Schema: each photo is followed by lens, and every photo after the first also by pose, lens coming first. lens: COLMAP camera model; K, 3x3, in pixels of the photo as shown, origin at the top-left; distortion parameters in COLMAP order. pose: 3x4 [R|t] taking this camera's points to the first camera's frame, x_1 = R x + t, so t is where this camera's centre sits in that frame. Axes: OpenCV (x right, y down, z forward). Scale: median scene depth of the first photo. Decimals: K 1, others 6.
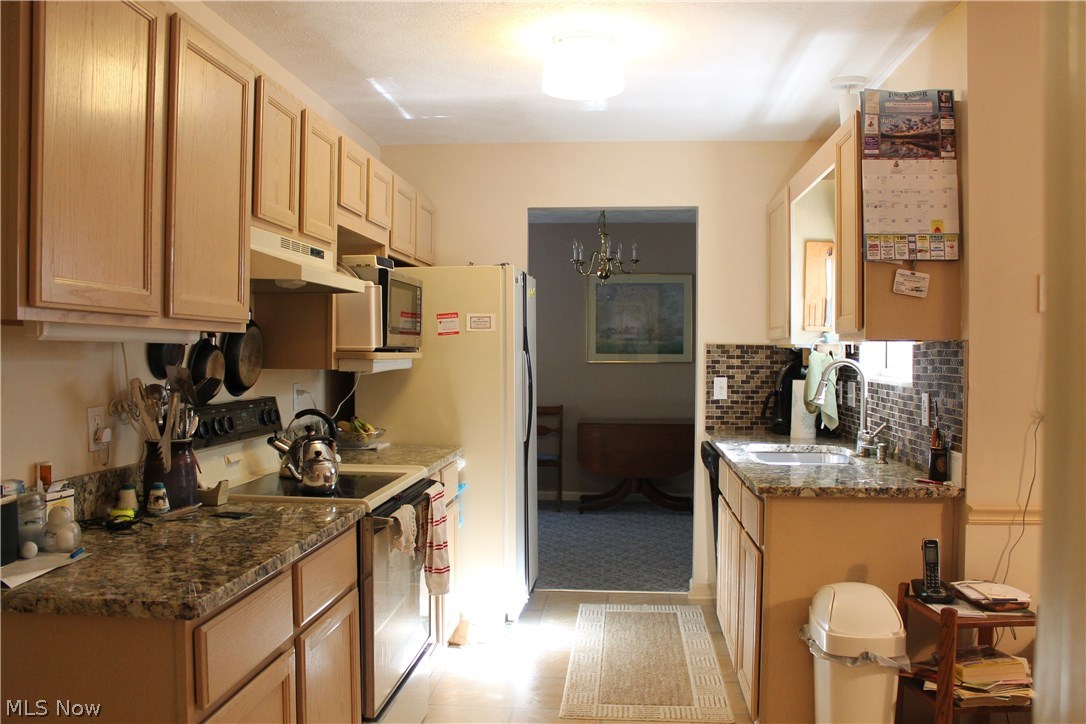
lens RADIAL K [[918.1, 0, 543.3], [0, 918.1, 363.4], [0, 0, 1]] dist [-0.148812, 0.106356]
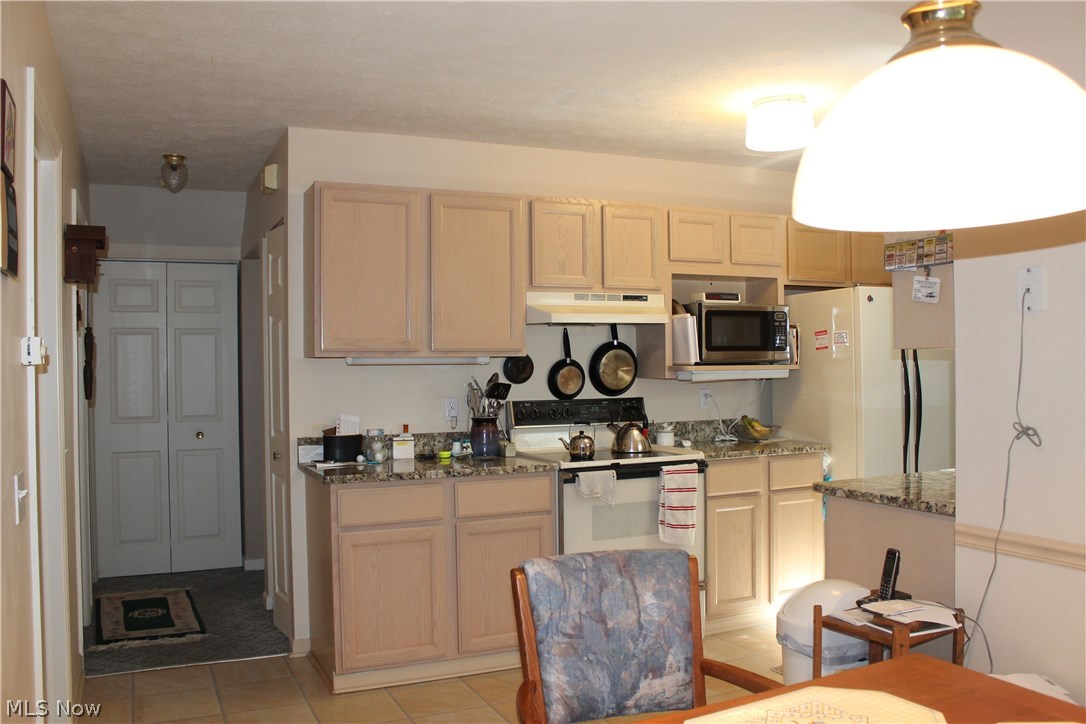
lens RADIAL K [[918.1, 0, 544.0], [0, 918.1, 364.4], [0, 0, 1]] dist [-0.148812, 0.106356]
pose [[0.505592, -0.011880, -0.862691, 1.037483], [0.001709, 0.999917, -0.012768, 0.003338], [0.862771, 0.004981, 0.505571, 0.155109]]
